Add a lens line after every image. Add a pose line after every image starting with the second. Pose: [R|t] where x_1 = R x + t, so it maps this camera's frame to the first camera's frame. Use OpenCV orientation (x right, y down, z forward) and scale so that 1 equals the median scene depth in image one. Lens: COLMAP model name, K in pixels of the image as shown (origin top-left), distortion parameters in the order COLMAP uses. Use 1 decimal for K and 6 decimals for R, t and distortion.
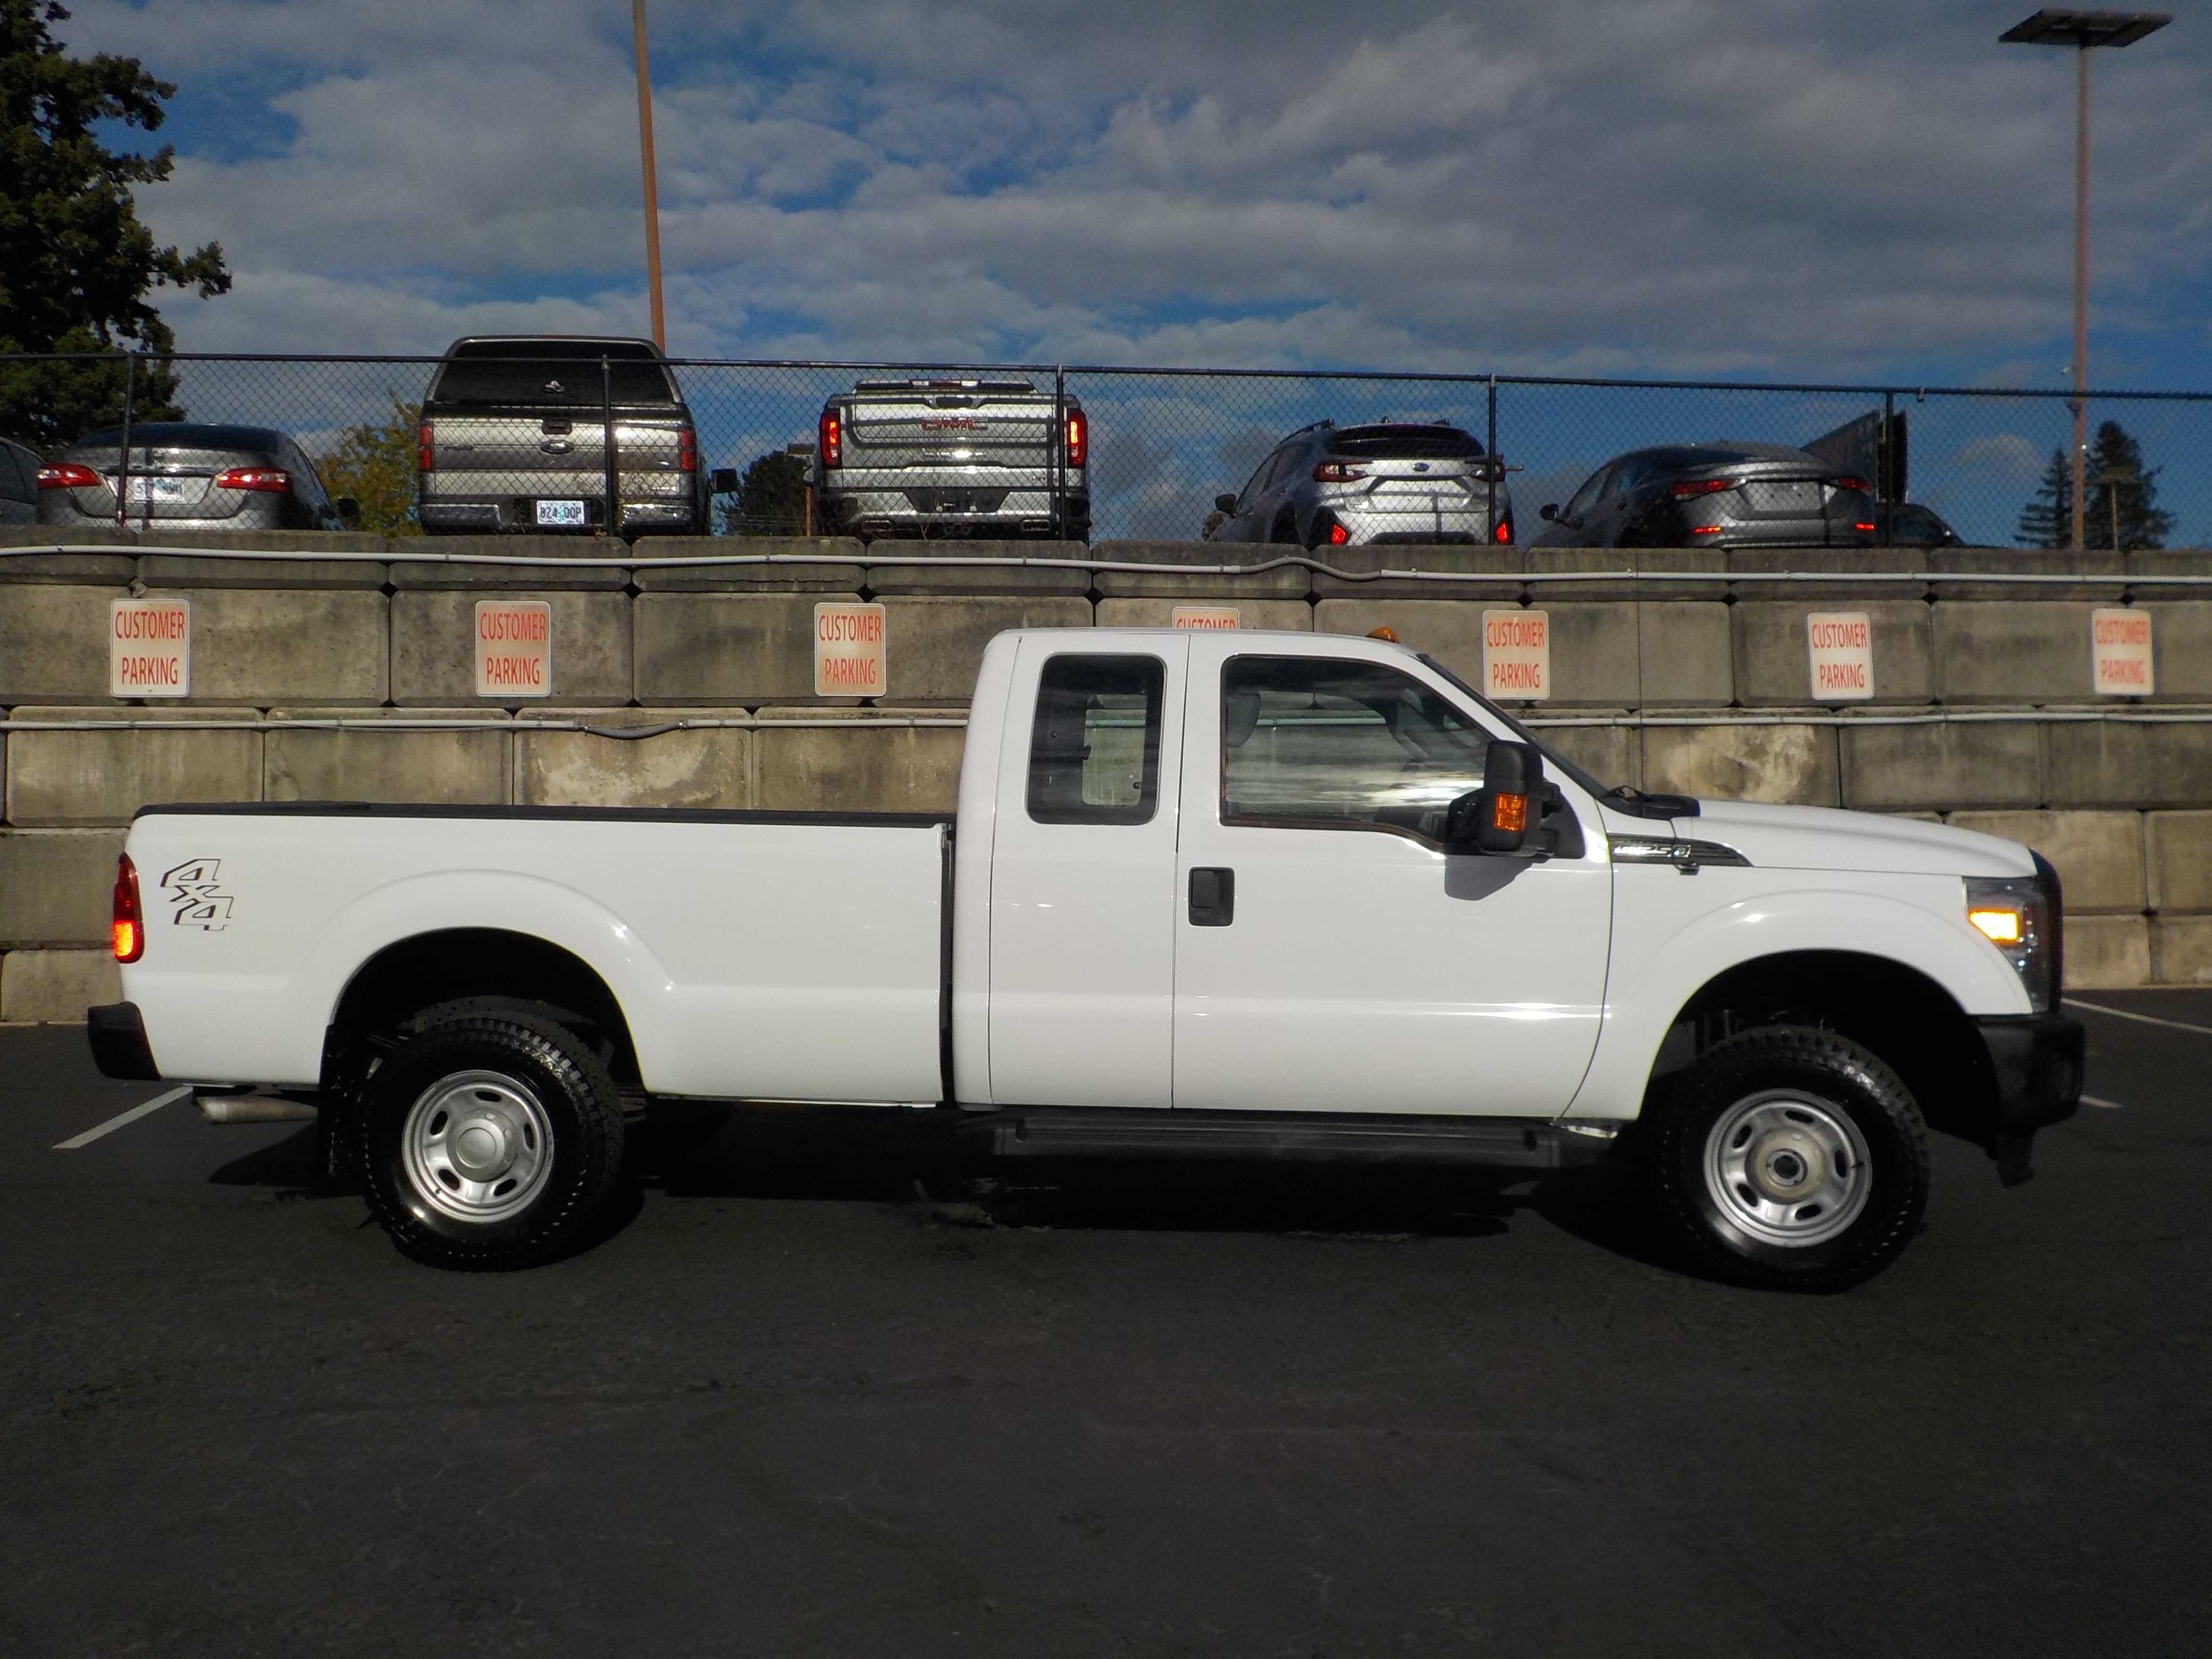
lens RADIAL K [[2046.9, 0, 1106.0], [0, 2046.9, 829.5], [0, 0, 1]] dist [0.019368, -0.007295]
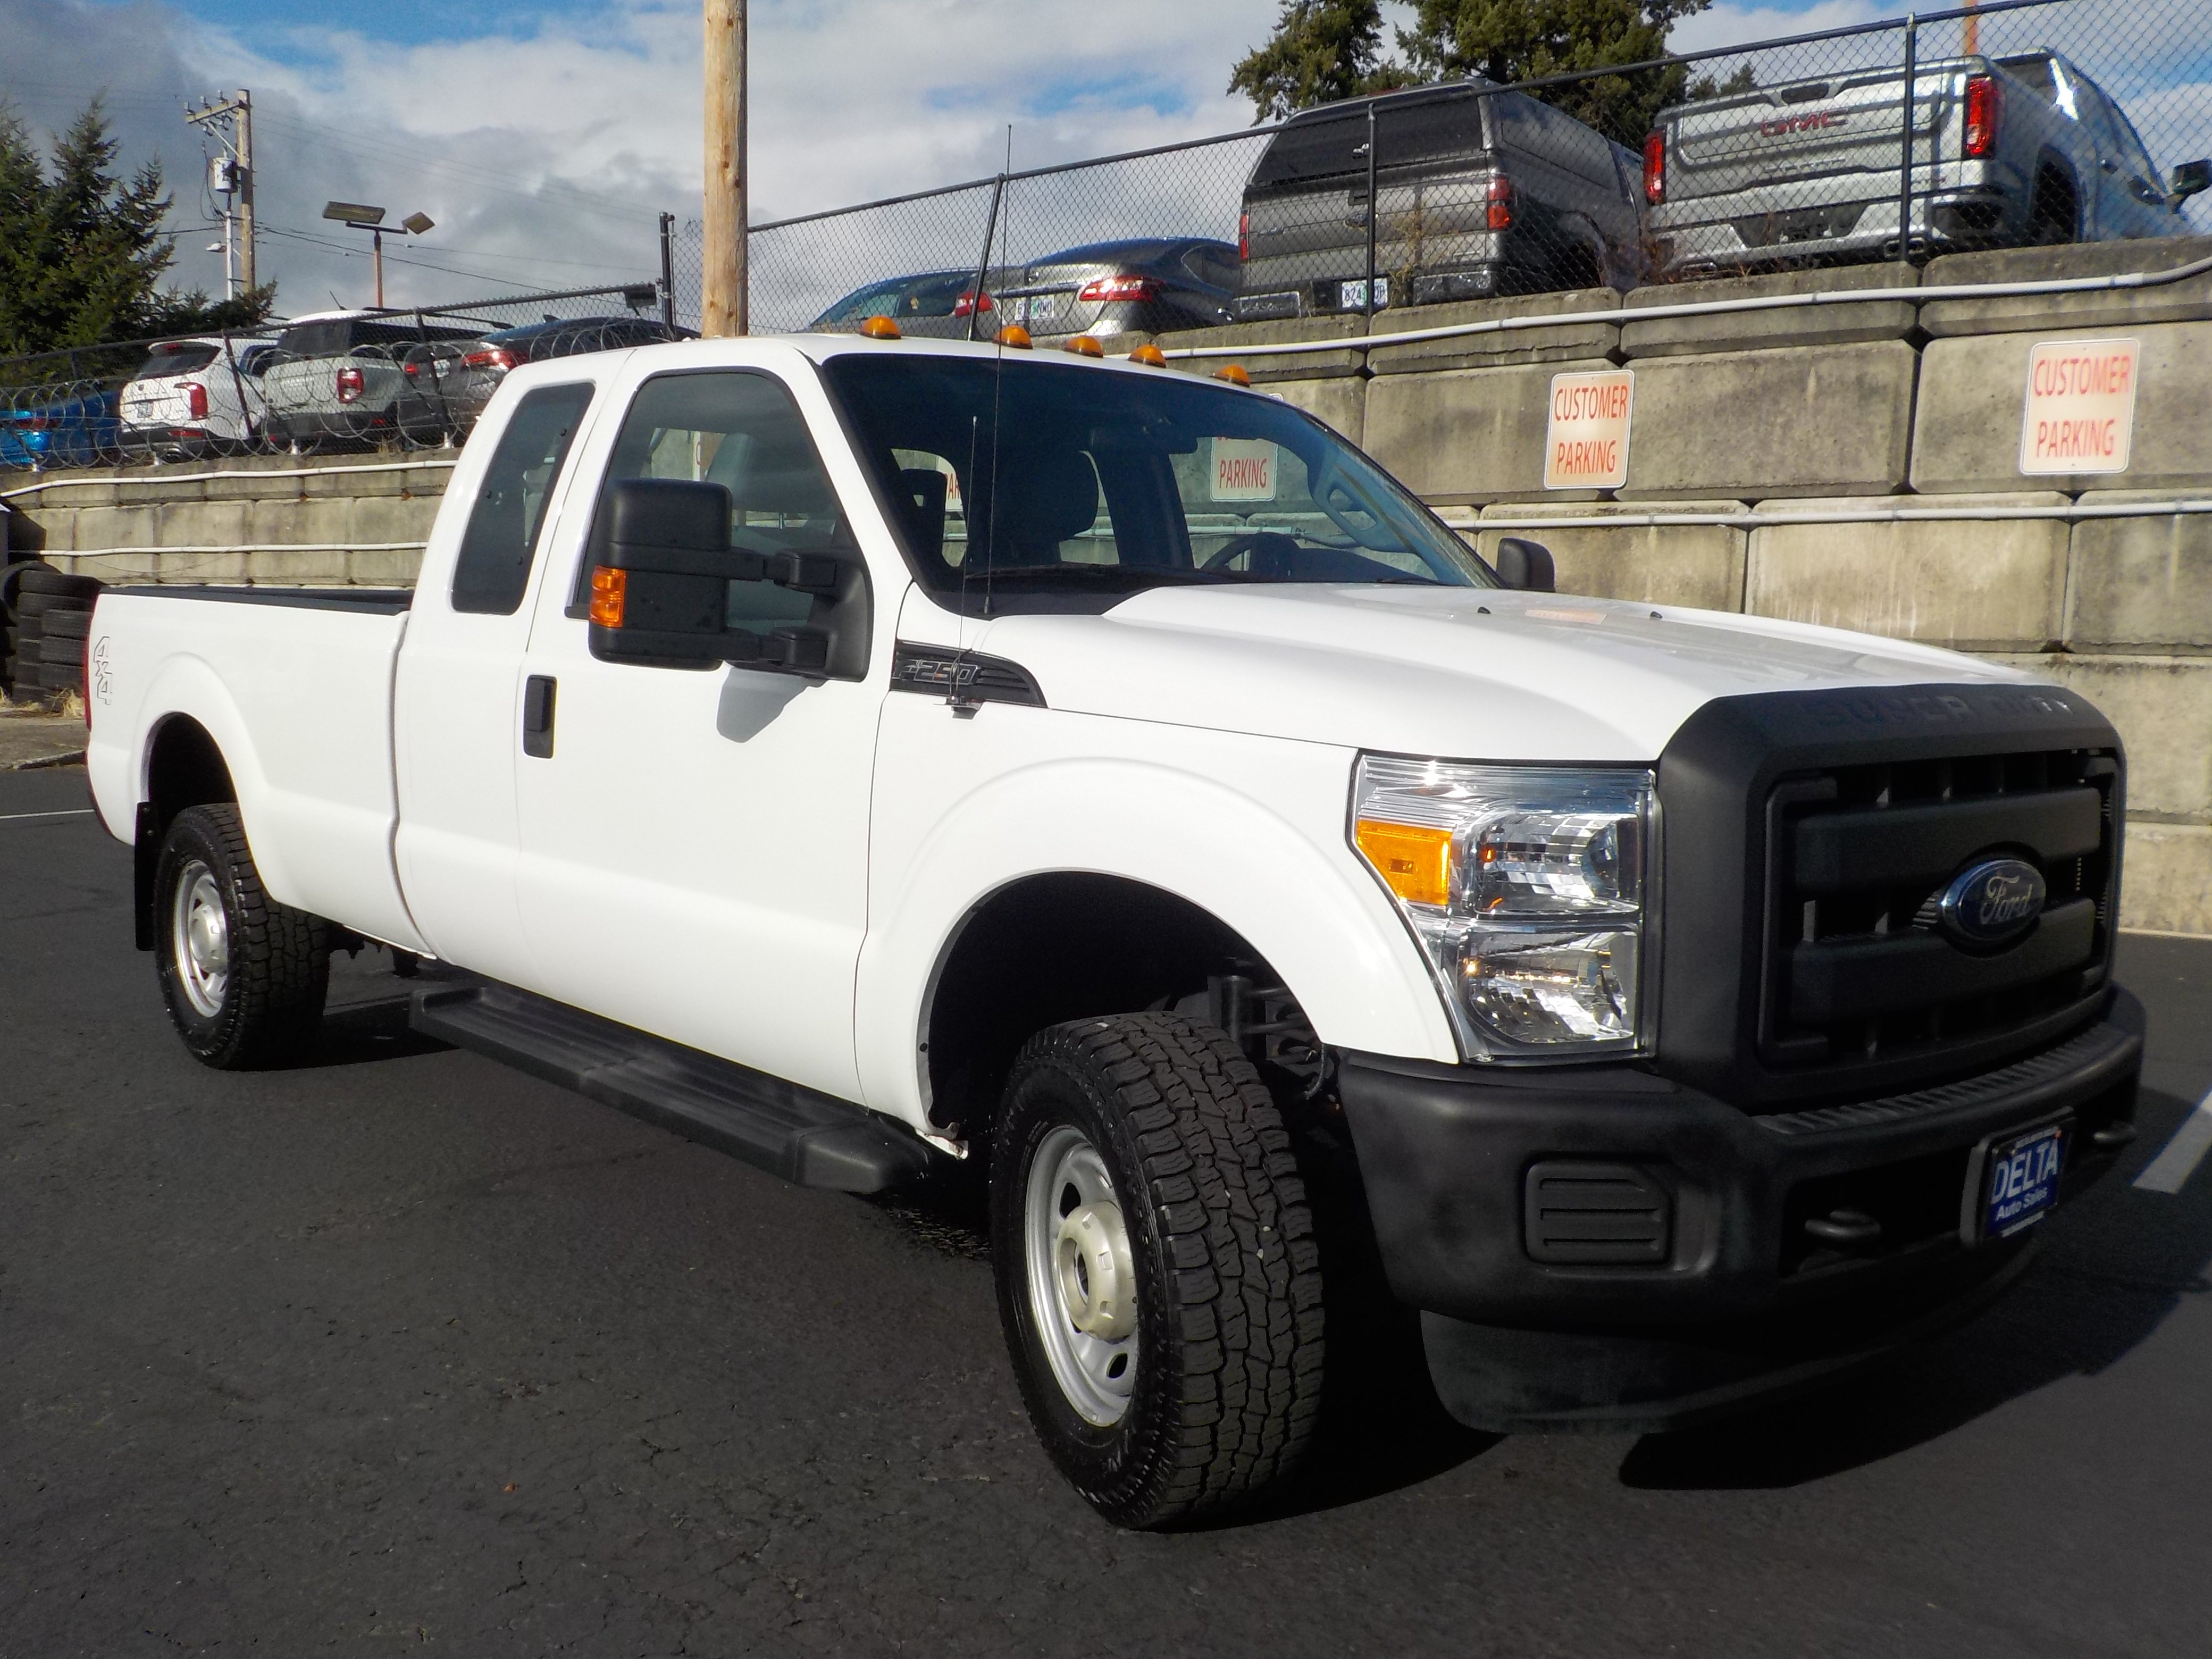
lens RADIAL K [[2046.9, 0, 1106.0], [0, 2046.9, 829.5], [0, 0, 1]] dist [0.019368, -0.007295]
pose [[0.714848, 0.084628, -0.694141, 0.302449], [-0.028695, 0.995364, 0.091801, 0.000123], [0.698691, -0.045705, 0.713962, 0.273011]]
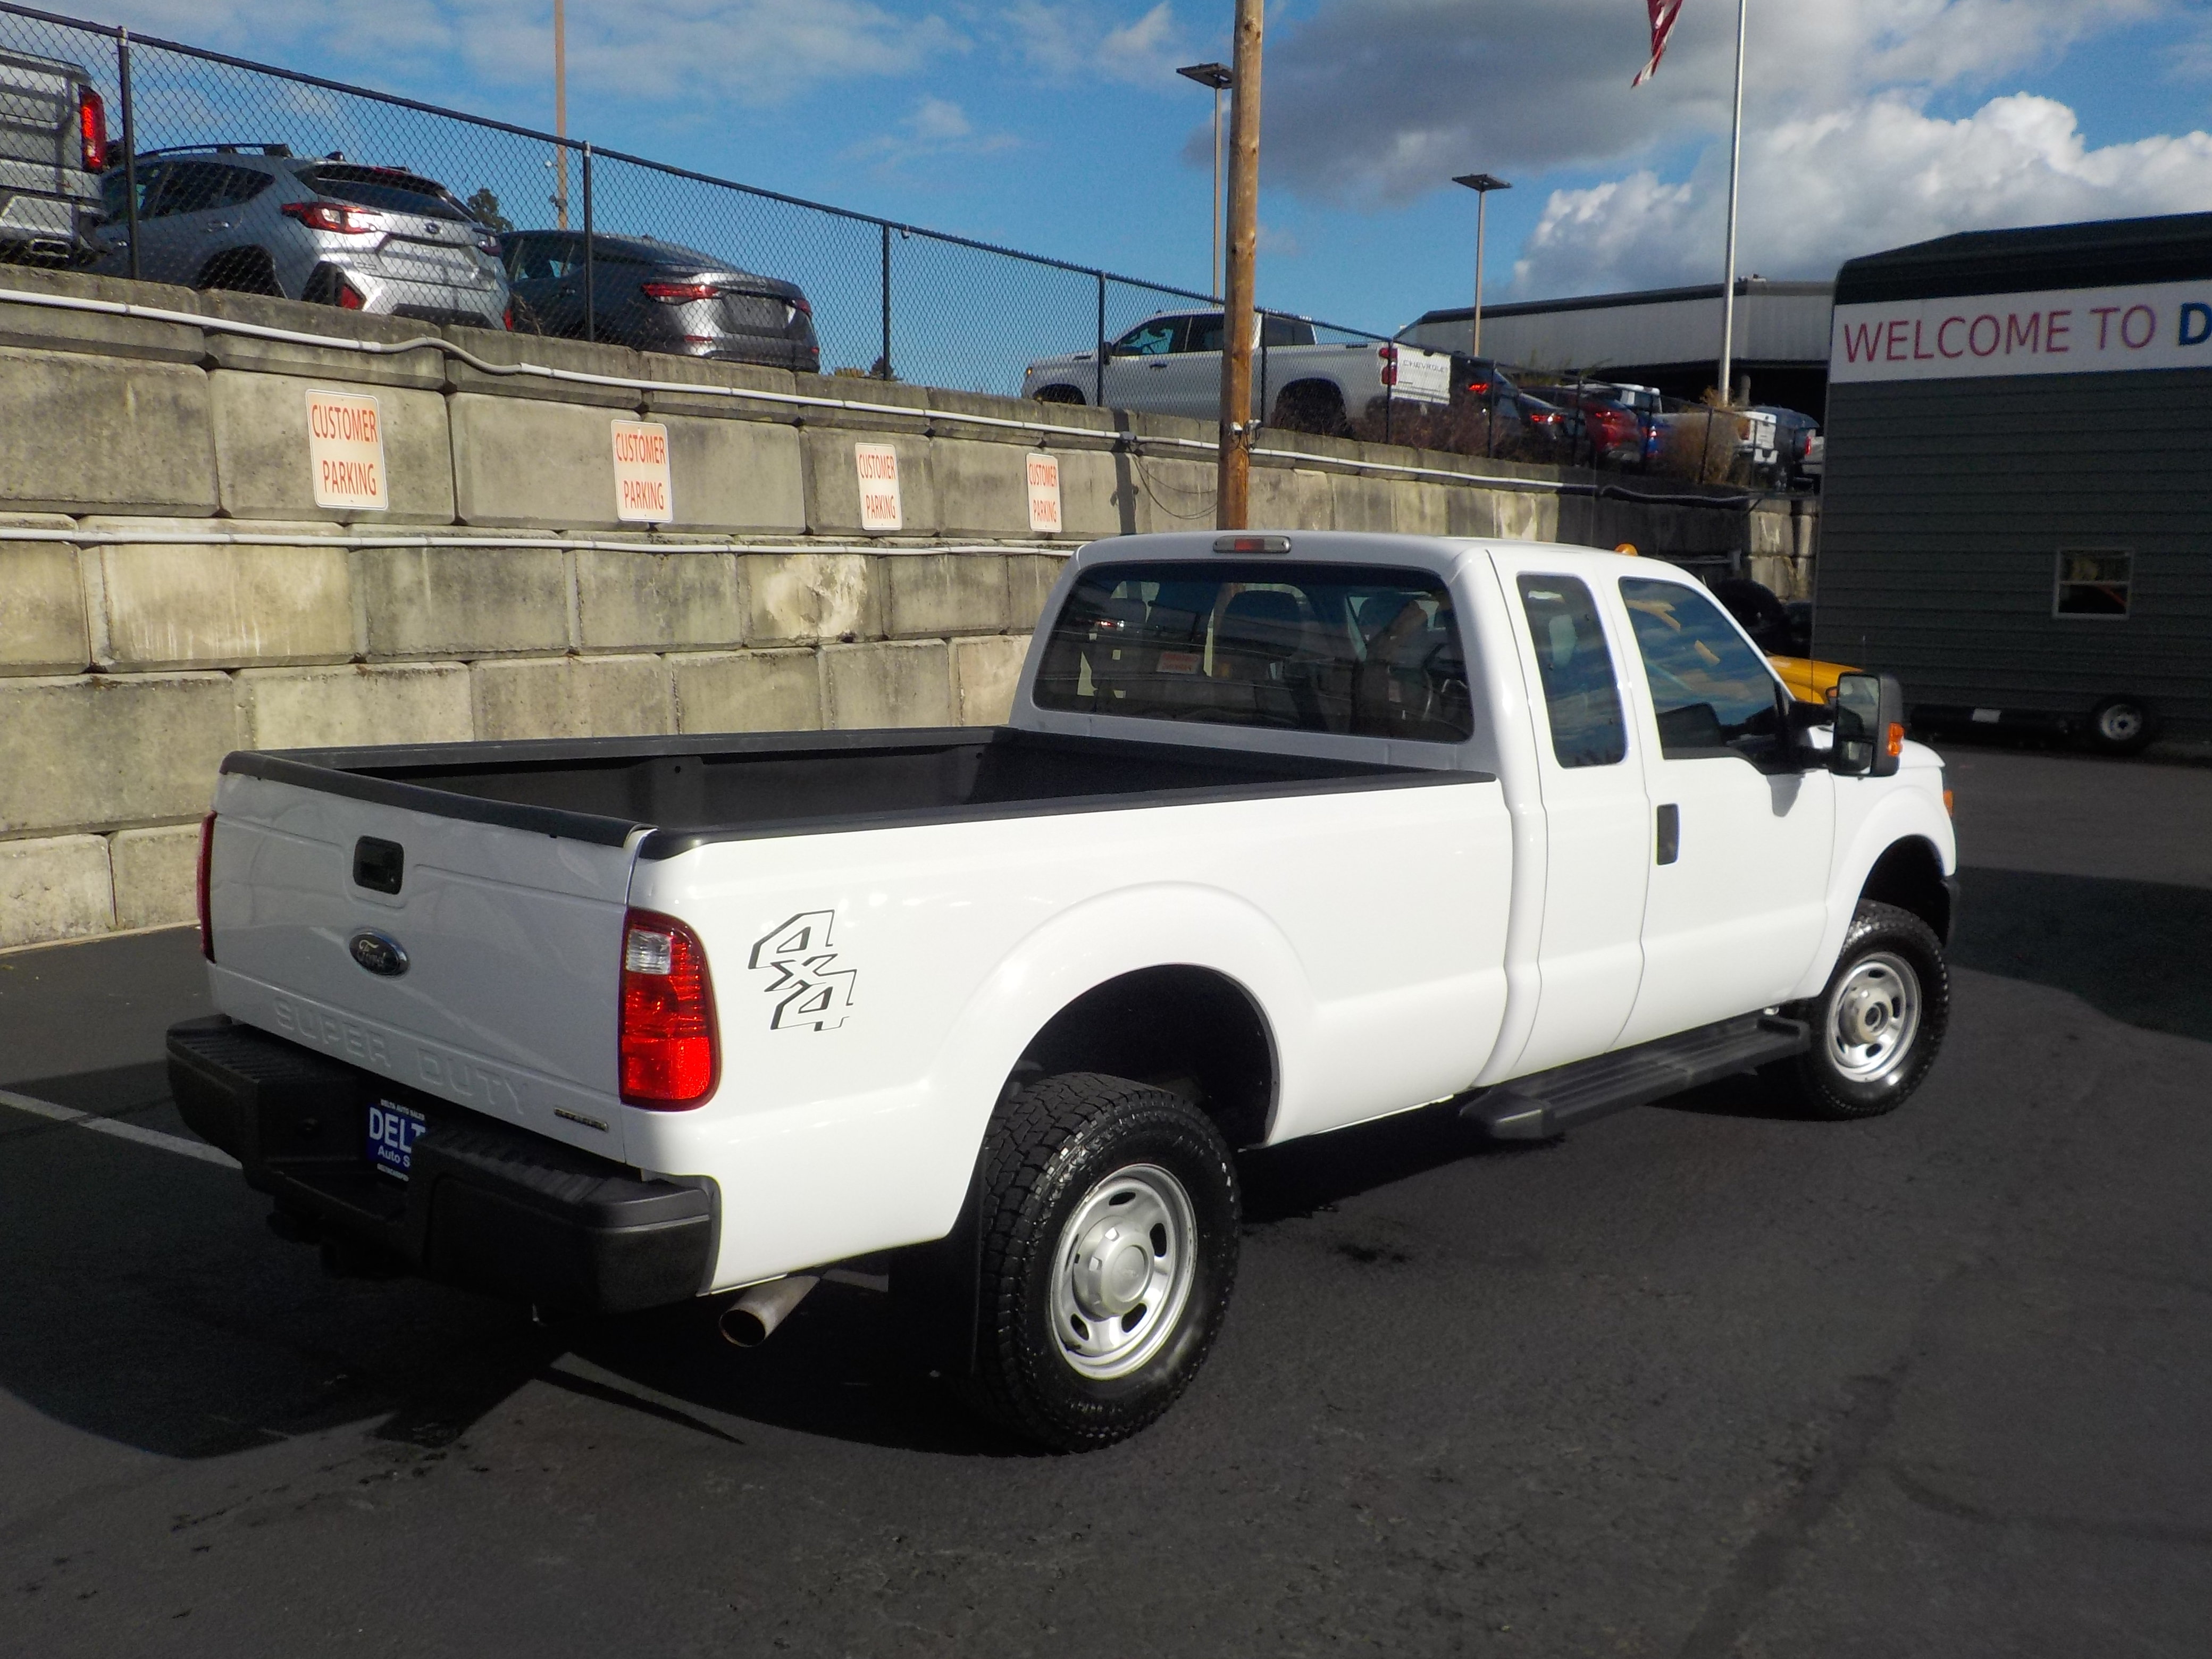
lens RADIAL K [[2046.9, 0, 1106.0], [0, 2046.9, 829.5], [0, 0, 1]] dist [0.019368, -0.007295]
pose [[0.639353, -0.084096, 0.764301, -0.377283], [-0.007798, 0.993241, 0.115809, -0.035079], [-0.768874, -0.080003, 0.634376, 0.258415]]
